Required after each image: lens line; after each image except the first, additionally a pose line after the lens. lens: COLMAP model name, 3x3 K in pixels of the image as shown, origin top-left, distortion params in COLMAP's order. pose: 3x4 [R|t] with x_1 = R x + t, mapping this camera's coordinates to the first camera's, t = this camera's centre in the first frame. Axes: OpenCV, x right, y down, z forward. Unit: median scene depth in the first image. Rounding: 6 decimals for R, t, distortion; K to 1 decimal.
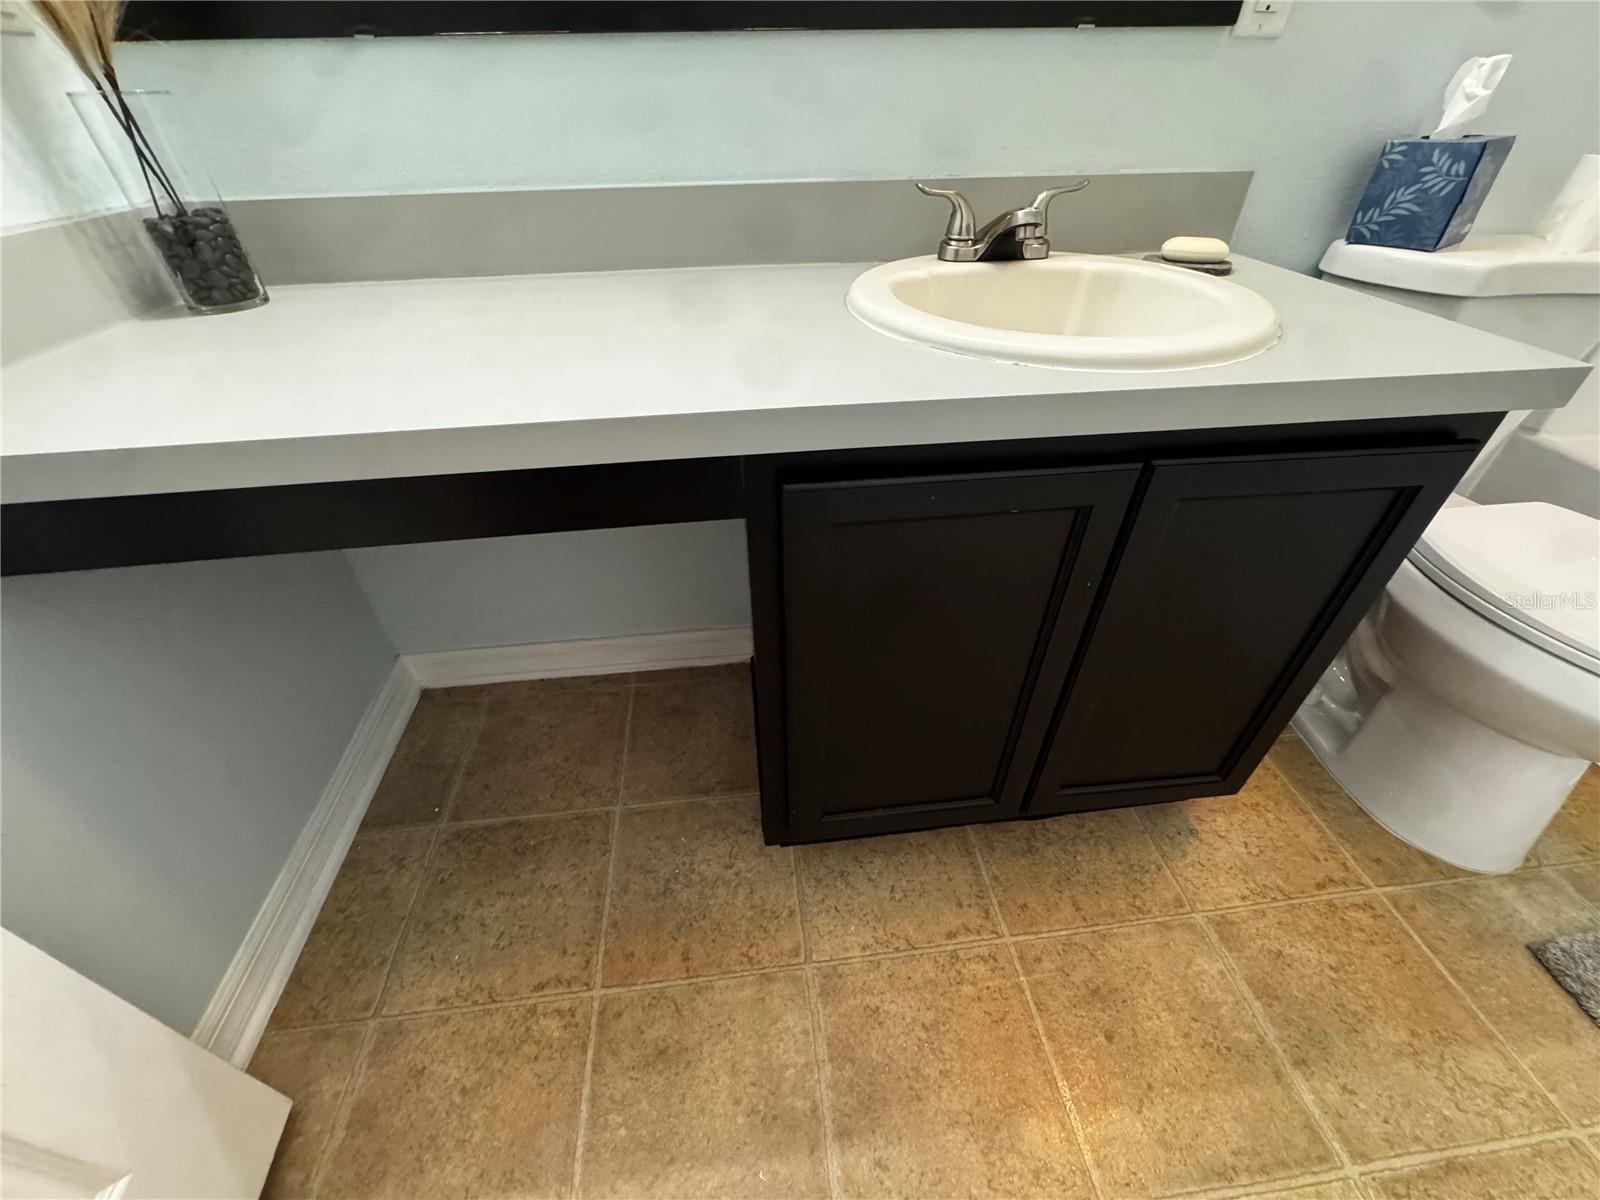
lens RADIAL K [[641.3, 0, 810.1], [0, 641.3, 603.7], [0, 0, 1]] dist [-0.002805, 0.001150]
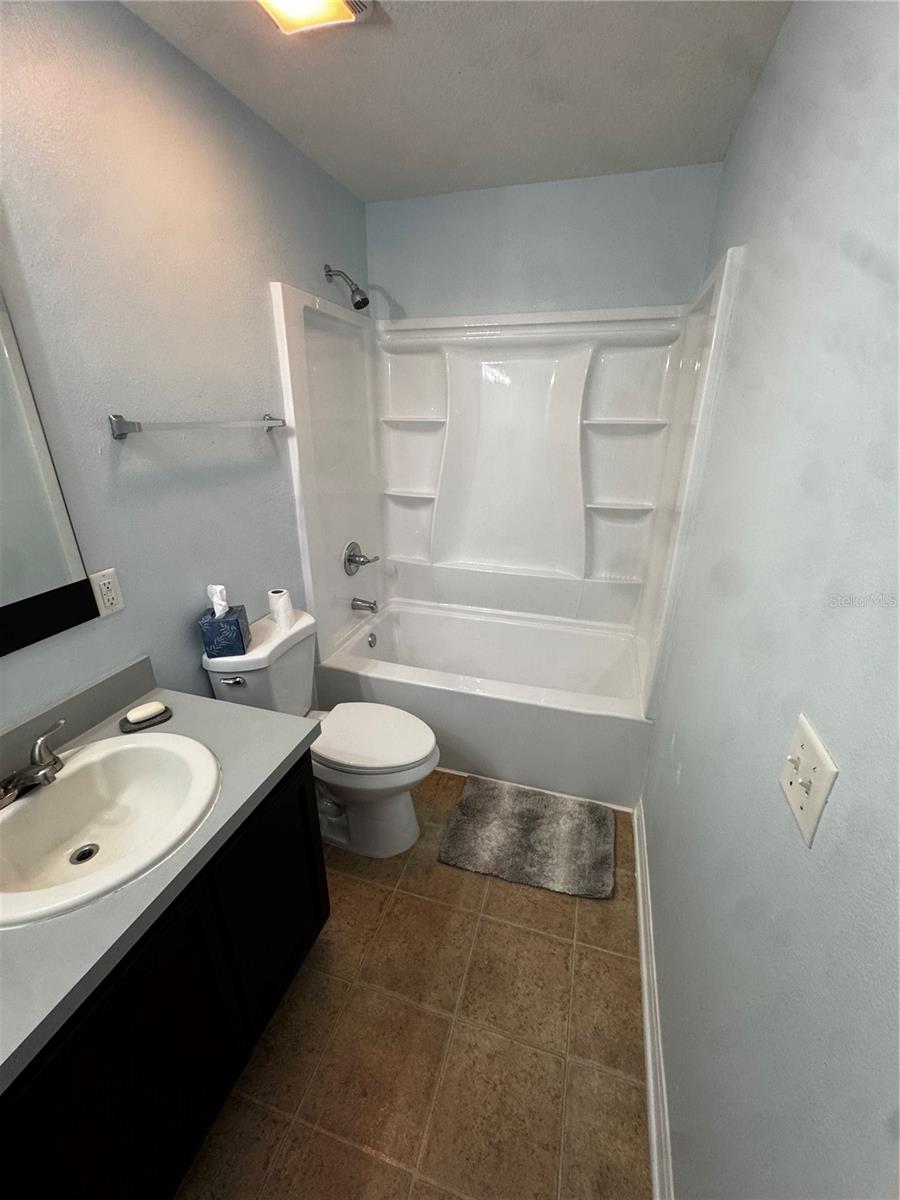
lens RADIAL K [[481.0, 0, 447.2], [0, 481.0, 599.5], [0, 0, 1]] dist [-0.002805, 0.001150]
pose [[0.411080, -0.341755, 0.845113, -0.099579], [0.565907, 0.822474, 0.057331, -0.386955], [-0.714677, 0.454688, 0.531504, -0.484168]]
